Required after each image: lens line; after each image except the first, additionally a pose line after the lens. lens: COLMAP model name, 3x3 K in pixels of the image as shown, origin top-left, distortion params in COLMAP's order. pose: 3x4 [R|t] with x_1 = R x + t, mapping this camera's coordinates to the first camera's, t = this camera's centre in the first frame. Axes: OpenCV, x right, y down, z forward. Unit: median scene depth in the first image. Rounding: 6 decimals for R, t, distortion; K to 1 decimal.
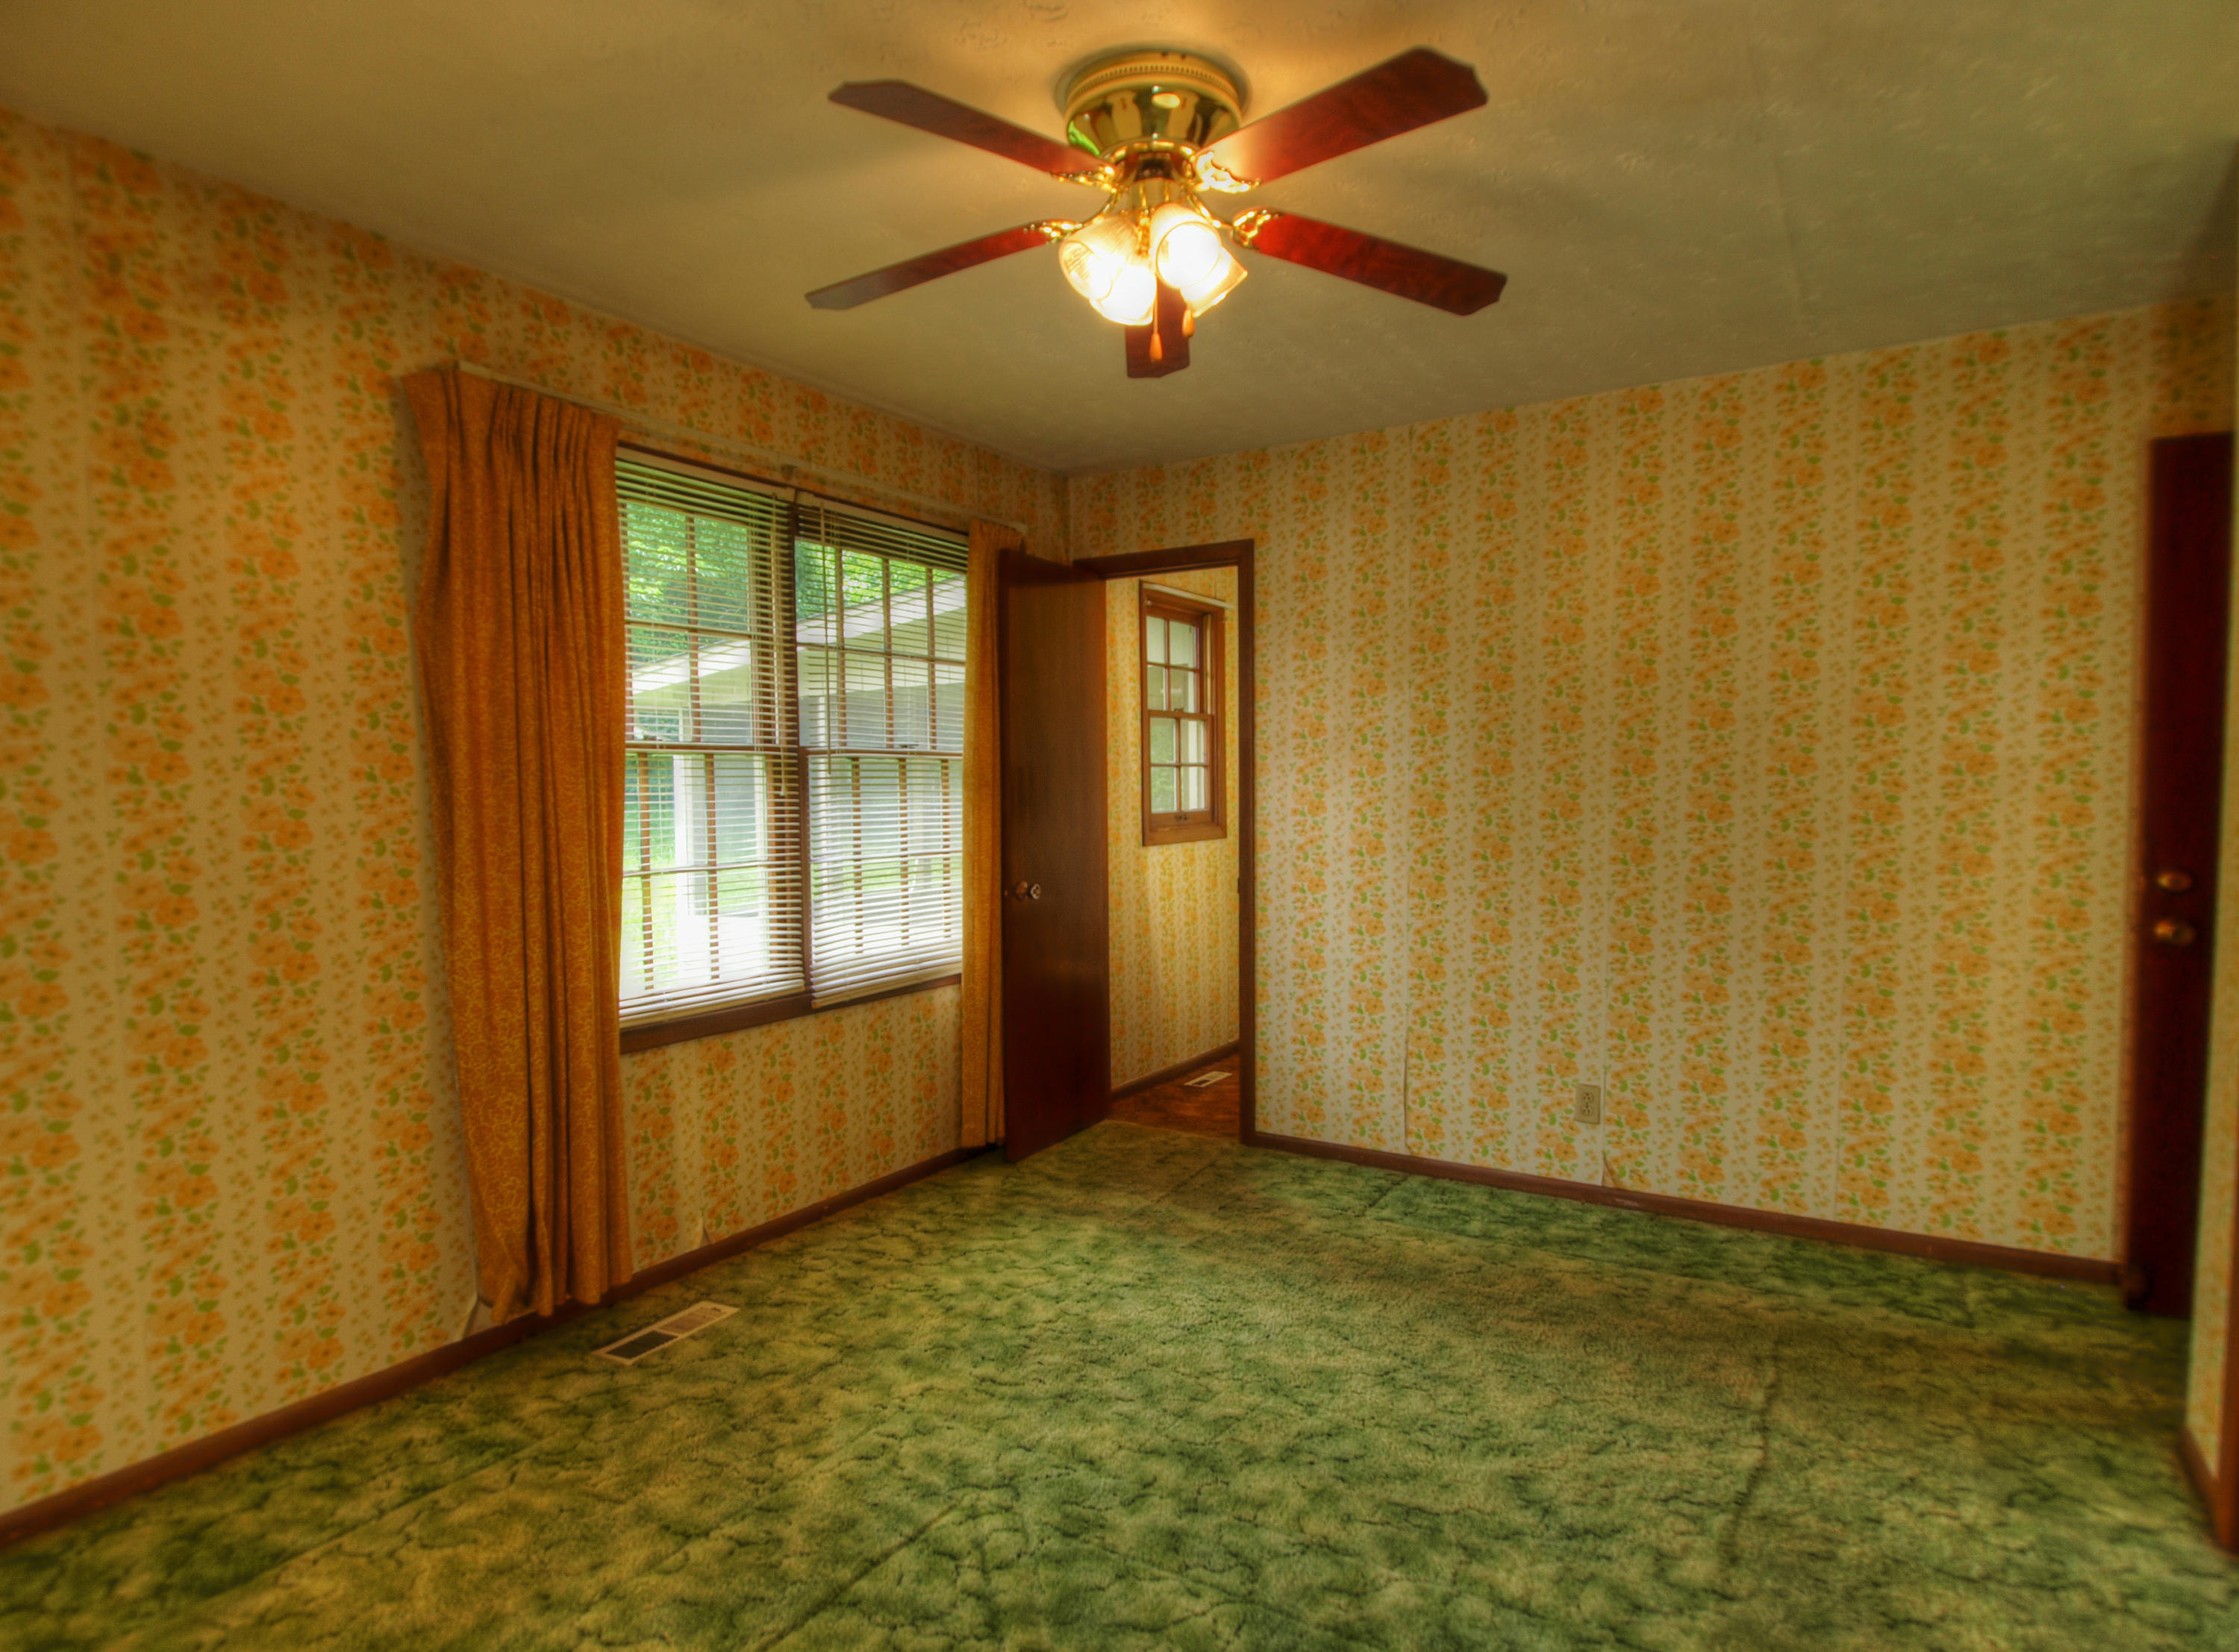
lens RADIAL K [[1288.5, 0, 1117.0], [0, 1288.5, 845.4], [0, 0, 1]] dist [-0.006800, -0.004510]
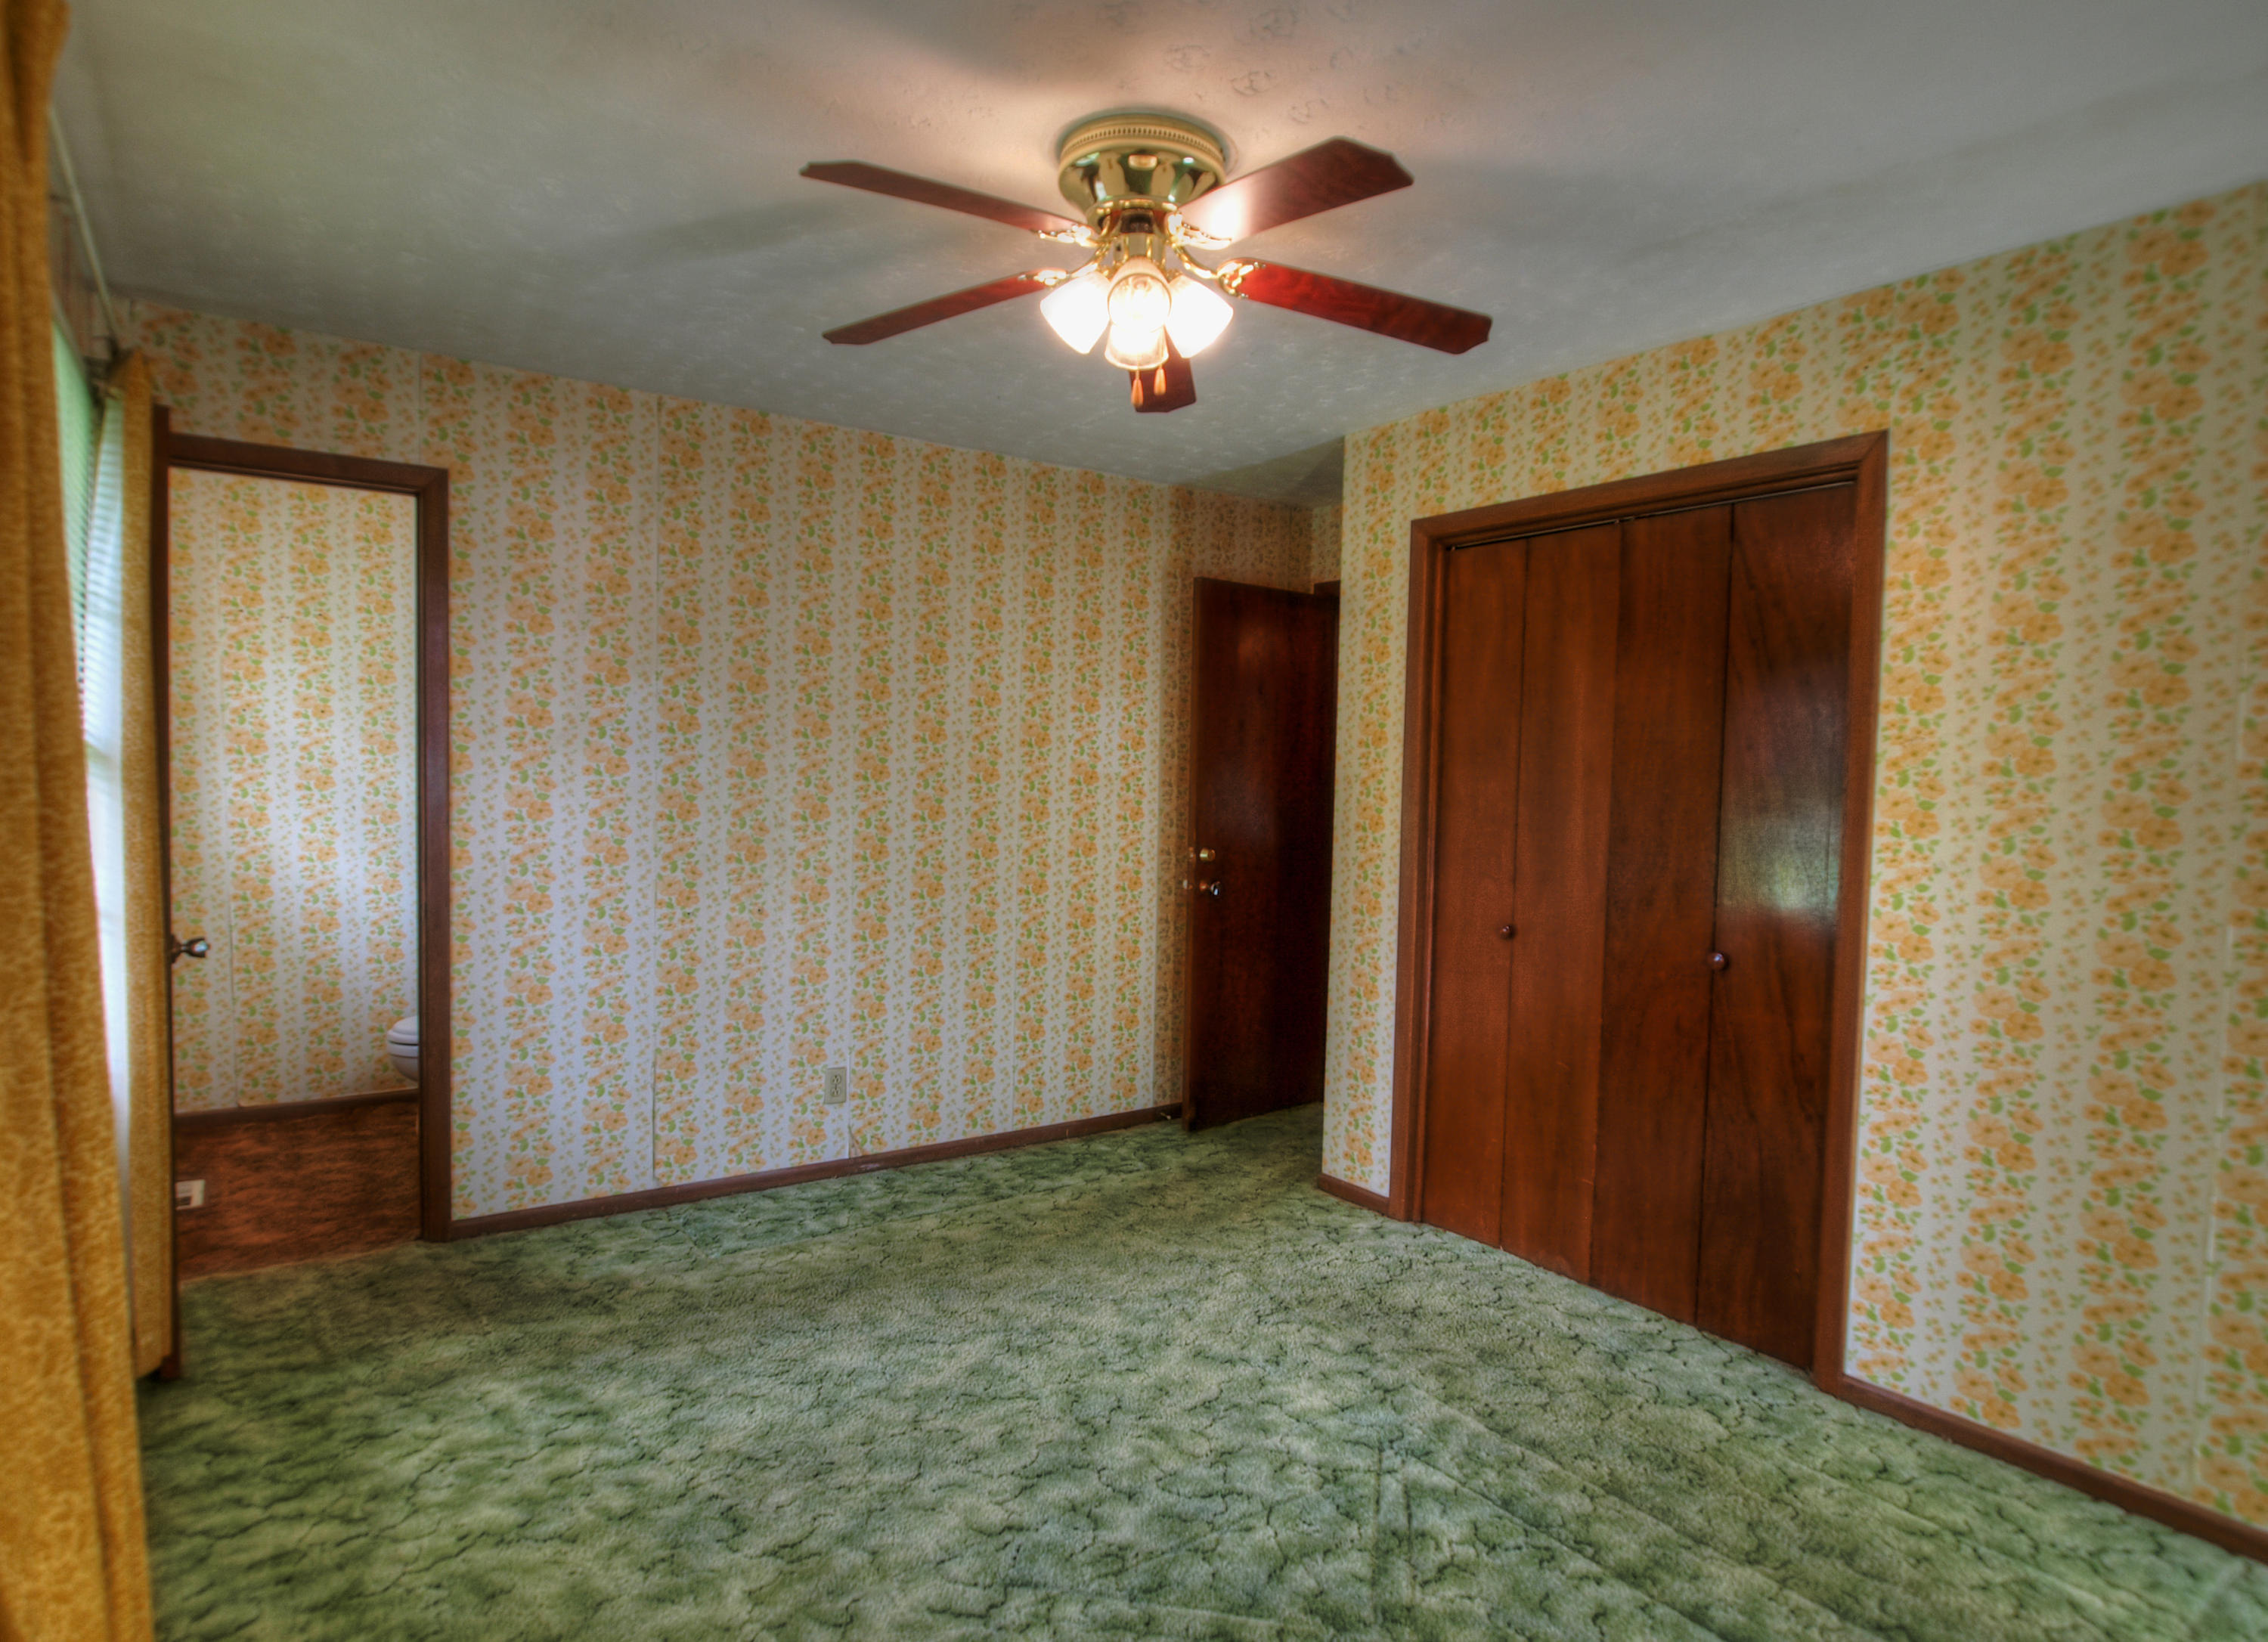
lens RADIAL K [[1343.2, 0, 1132.0], [0, 1343.2, 810.2], [0, 0, 1]] dist [-0.005509, -0.005989]
pose [[0.359581, -0.014485, 0.933002, -0.601610], [0.017582, 0.999807, 0.008746, -0.034789], [-0.932948, 0.013260, 0.359766, 0.374509]]
